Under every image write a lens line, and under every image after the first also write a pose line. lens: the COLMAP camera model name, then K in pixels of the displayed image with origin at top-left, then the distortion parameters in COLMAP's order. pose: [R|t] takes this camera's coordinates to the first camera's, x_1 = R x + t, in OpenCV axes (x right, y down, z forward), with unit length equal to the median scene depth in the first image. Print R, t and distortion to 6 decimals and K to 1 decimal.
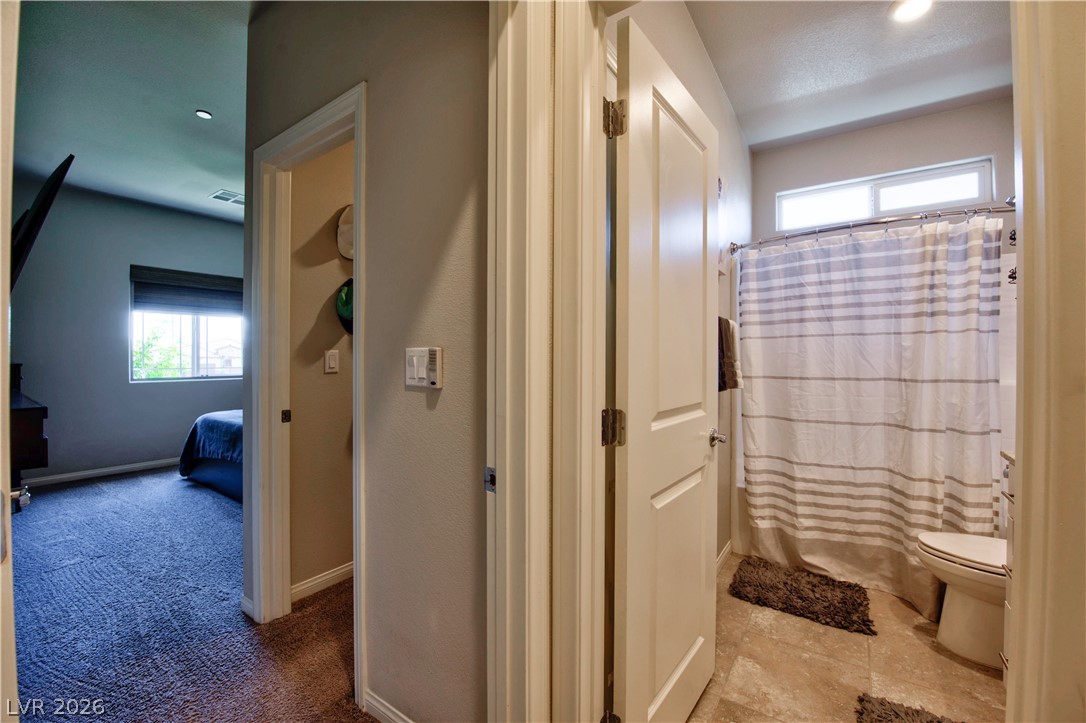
lens RADIAL K [[429.0, 0, 540.0], [0, 429.0, 357.8], [0, 0, 1]] dist [-0.022673, -0.001502]
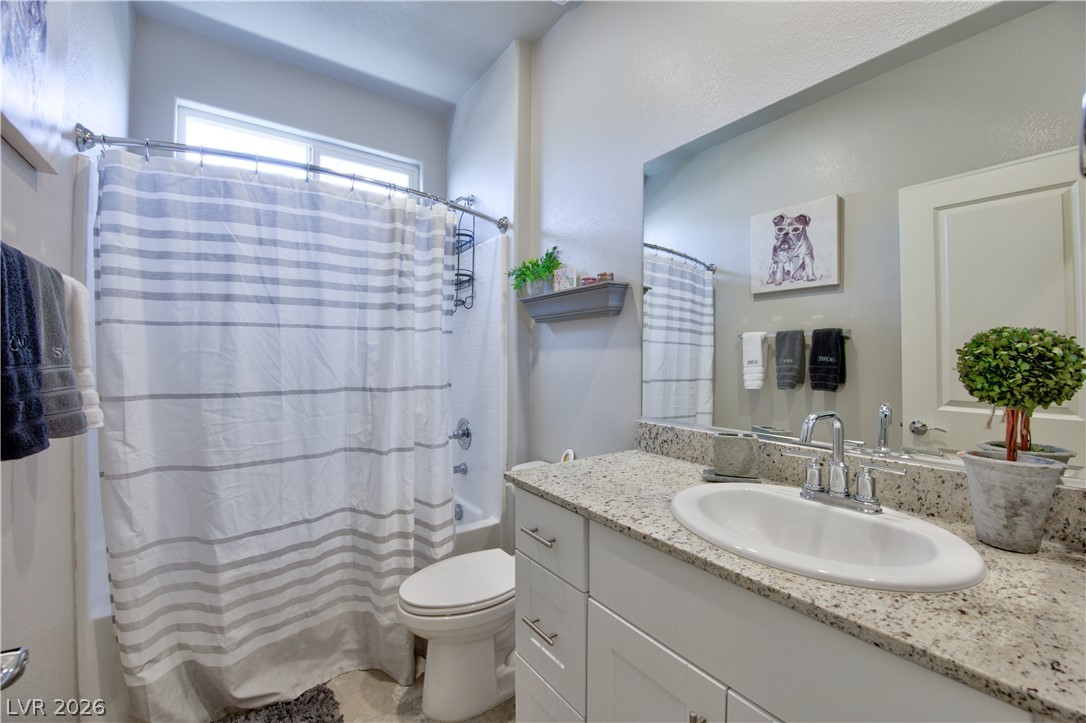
lens RADIAL K [[429.0, 0, 542.3], [0, 429.0, 356.7], [0, 0, 1]] dist [-0.022673, -0.001502]
pose [[0.311893, 0.005113, 0.950104, 0.198088], [-0.001692, 0.999987, -0.004826, -0.003252], [-0.950116, -0.000103, 0.311897, 0.412060]]
